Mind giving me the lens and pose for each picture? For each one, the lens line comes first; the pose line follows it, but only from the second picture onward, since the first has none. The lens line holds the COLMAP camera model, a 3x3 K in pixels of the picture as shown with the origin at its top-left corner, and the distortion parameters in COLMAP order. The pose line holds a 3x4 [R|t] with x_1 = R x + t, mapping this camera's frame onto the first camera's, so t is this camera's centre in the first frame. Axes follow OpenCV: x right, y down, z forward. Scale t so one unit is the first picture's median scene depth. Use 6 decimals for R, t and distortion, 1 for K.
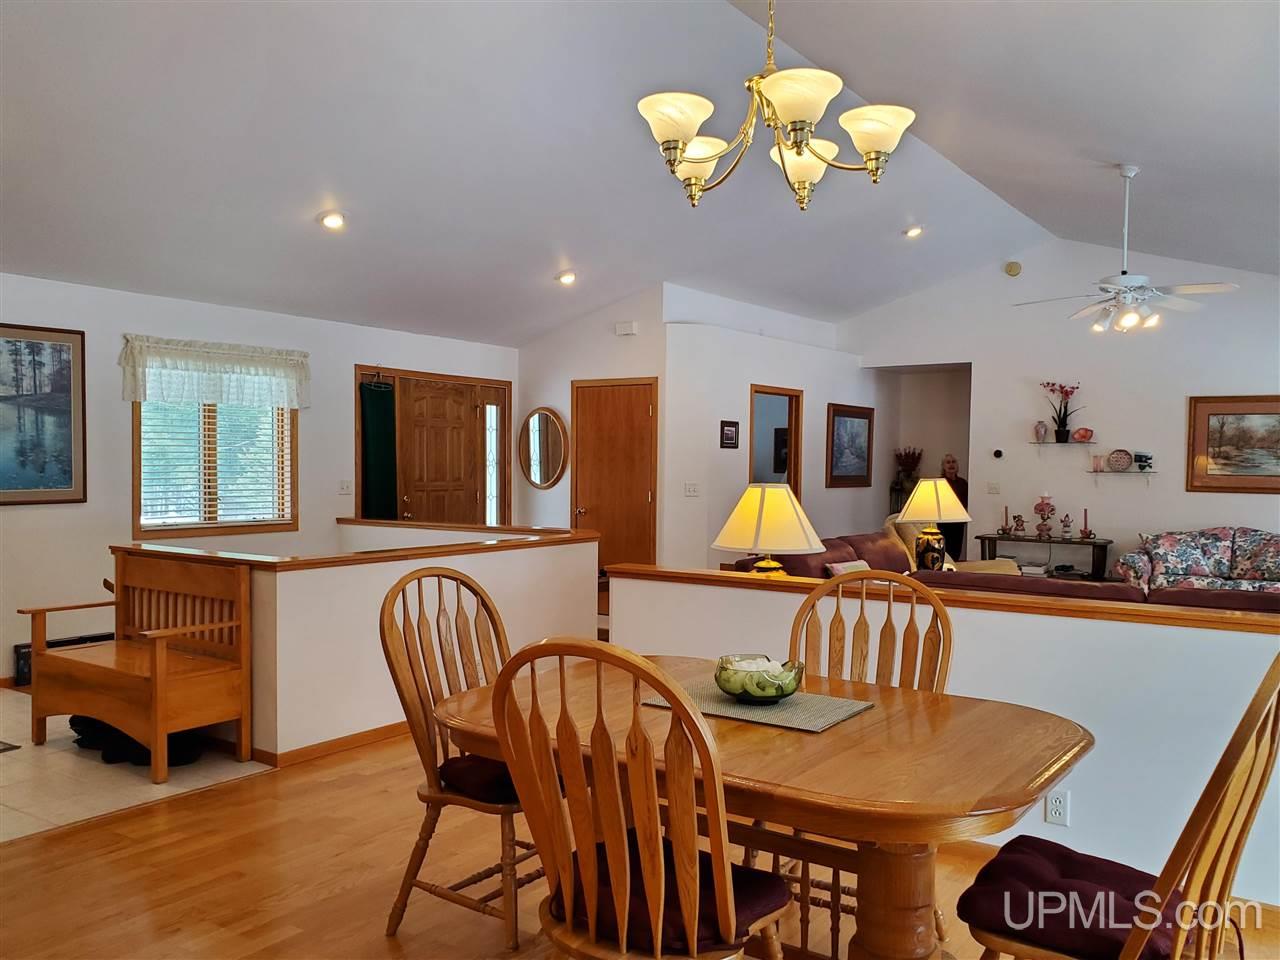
lens RADIAL K [[1060.1, 0, 637.8], [0, 1060.1, 504.8], [0, 0, 1]] dist [0.003773, -0.001733]
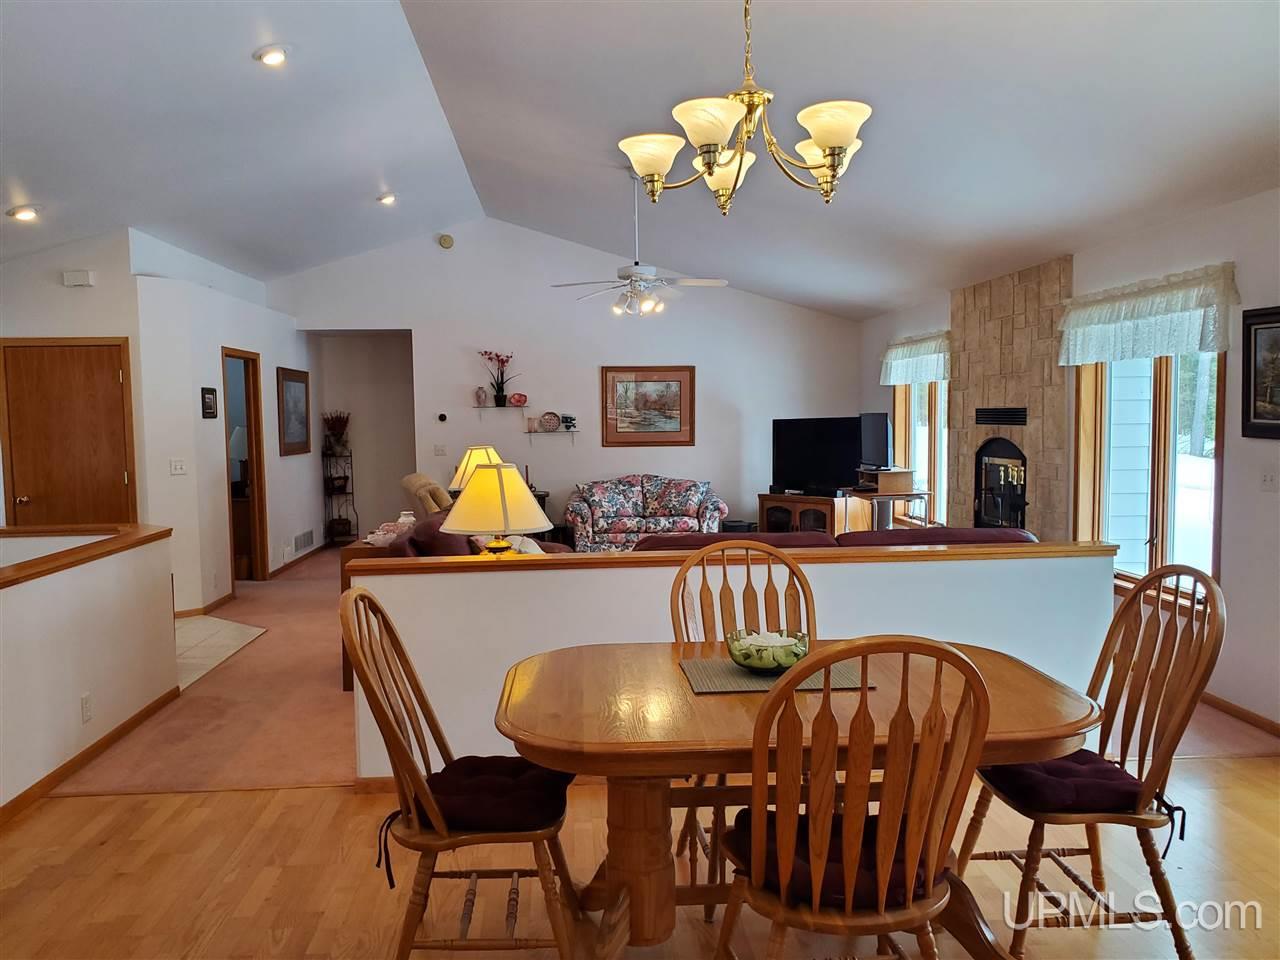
lens RADIAL K [[1041.4, 0, 629.6], [0, 1041.4, 491.4], [0, 0, 1]] dist [0.162482, -0.306051]
pose [[0.787276, -0.065633, 0.613097, -0.186303], [0.047147, 0.997815, 0.046276, -0.015895], [-0.614795, -0.007526, 0.788651, 0.065476]]
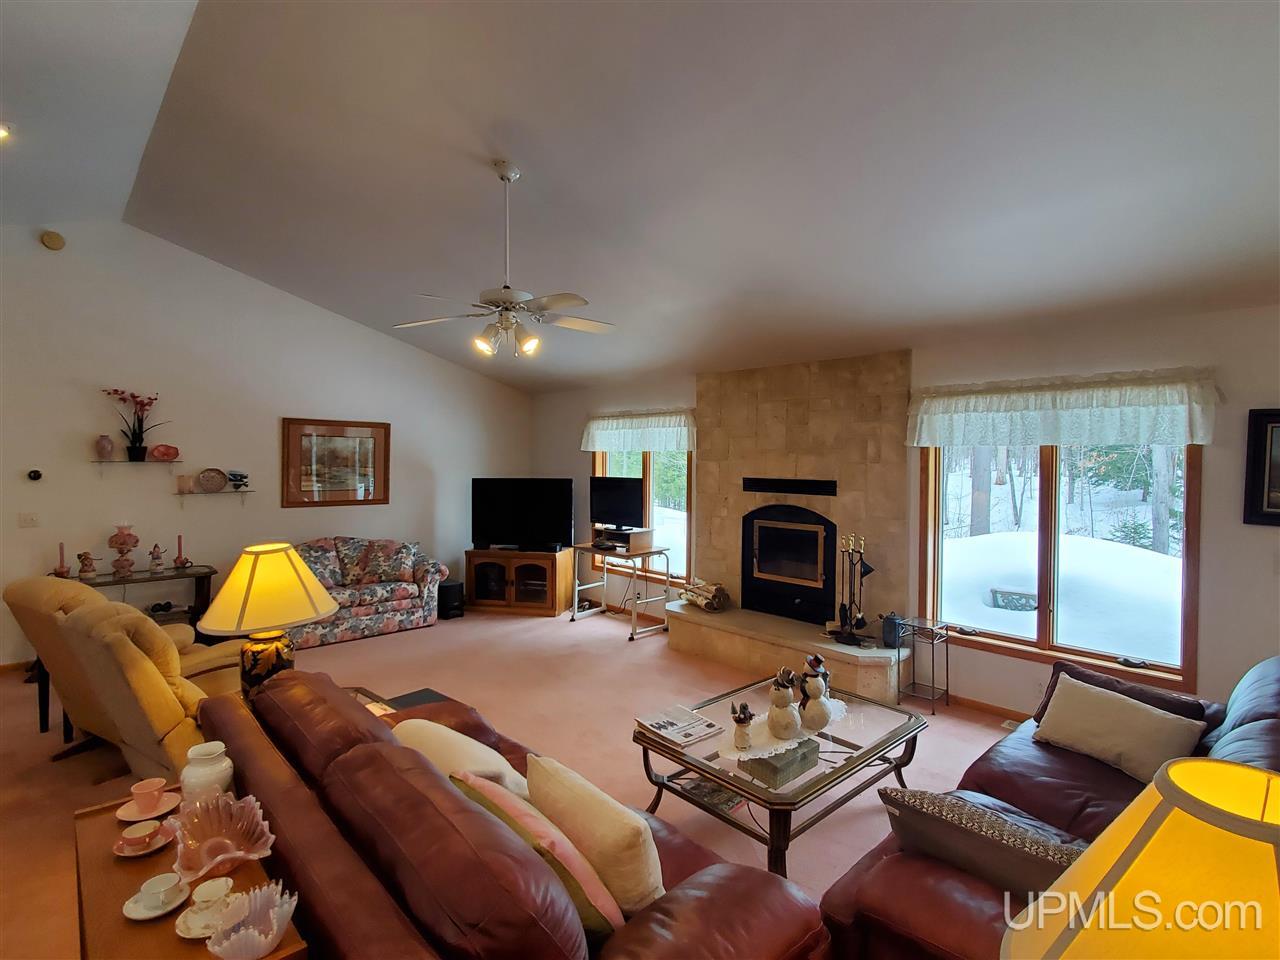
lens RADIAL K [[630.5, 0, 659.6], [0, 630.5, 468.9], [0, 0, 1]] dist [0.001748, -0.000240]
pose [[0.200038, -0.023766, 0.979500, -0.019727], [0.035258, 0.999233, 0.017045, -0.051316], [-0.979154, 0.031126, 0.200722, 0.536279]]
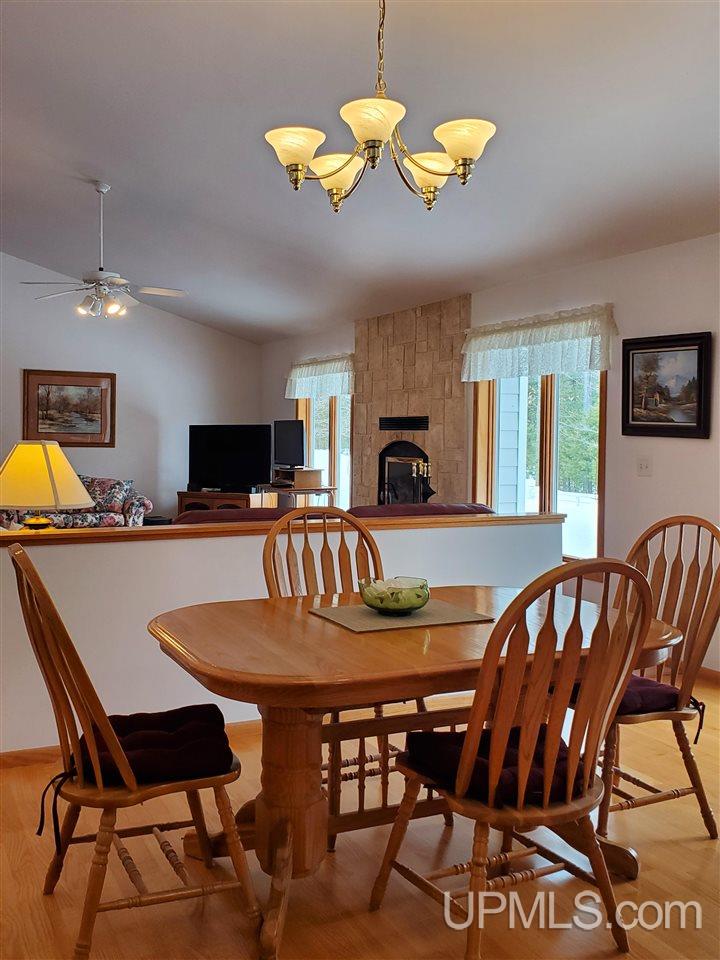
lens RADIAL K [[919.0, 0, 336.8], [0, 919.0, 459.3], [0, 0, 1]] dist [0.264208, -0.795518]
pose [[0.510851, -0.027662, 0.859224, -0.240763], [0.029536, 0.999457, 0.014616, -0.002989], [-0.859162, 0.017912, 0.511390, 0.142424]]
